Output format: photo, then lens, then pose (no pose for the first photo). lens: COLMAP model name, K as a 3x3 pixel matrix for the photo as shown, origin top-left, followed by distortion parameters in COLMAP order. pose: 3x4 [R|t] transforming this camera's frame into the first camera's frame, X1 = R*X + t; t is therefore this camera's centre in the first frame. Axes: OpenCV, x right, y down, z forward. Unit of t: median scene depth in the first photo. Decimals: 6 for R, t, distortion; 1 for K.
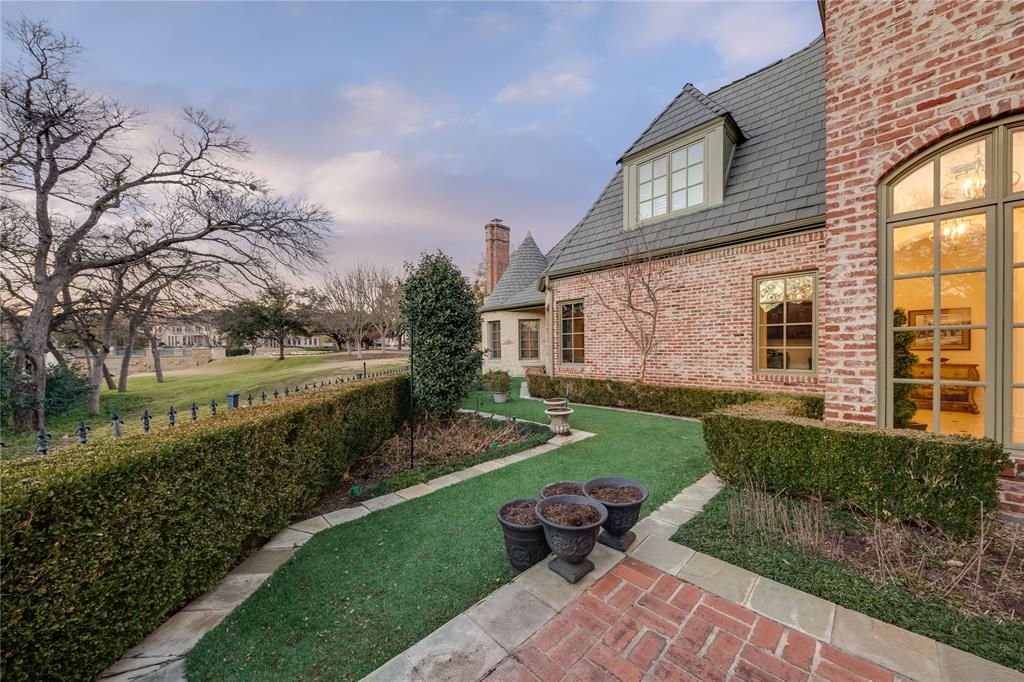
lens RADIAL K [[364.2, 0, 517.1], [0, 364.2, 350.2], [0, 0, 1]] dist [0.000267, -0.000188]
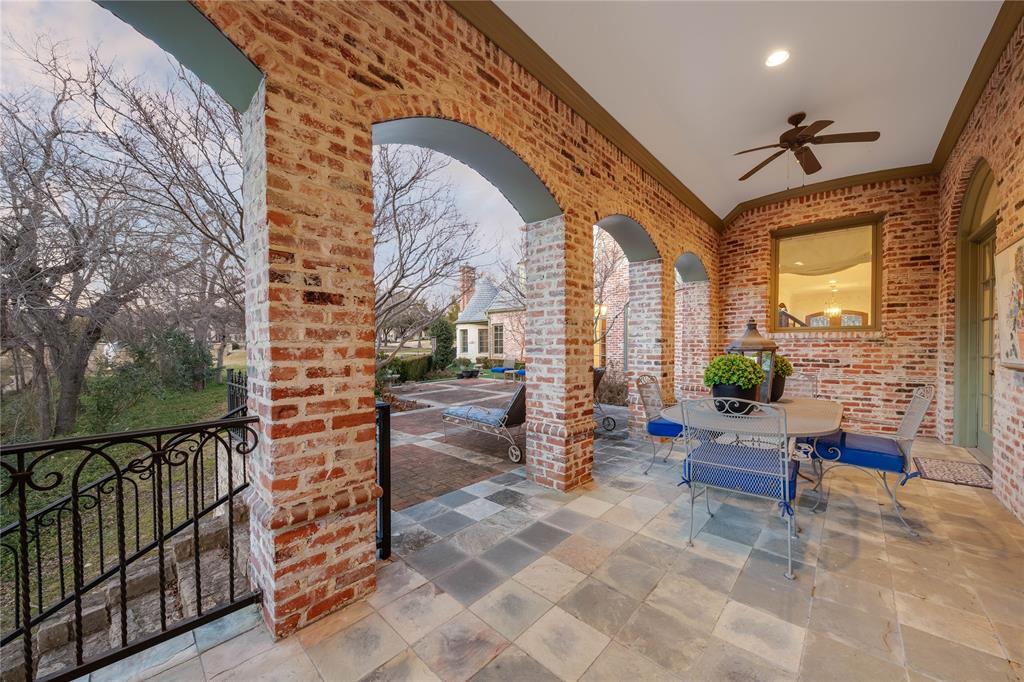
lens RADIAL K [[364.2, 0, 512.3], [0, 364.2, 349.8], [0, 0, 1]] dist [0.000267, -0.000188]
pose [[0.998387, 0.012177, 0.055448, 0.084823], [-0.012310, 0.999922, 0.002061, 0.007006], [-0.055419, -0.002741, 0.998459, -0.854783]]
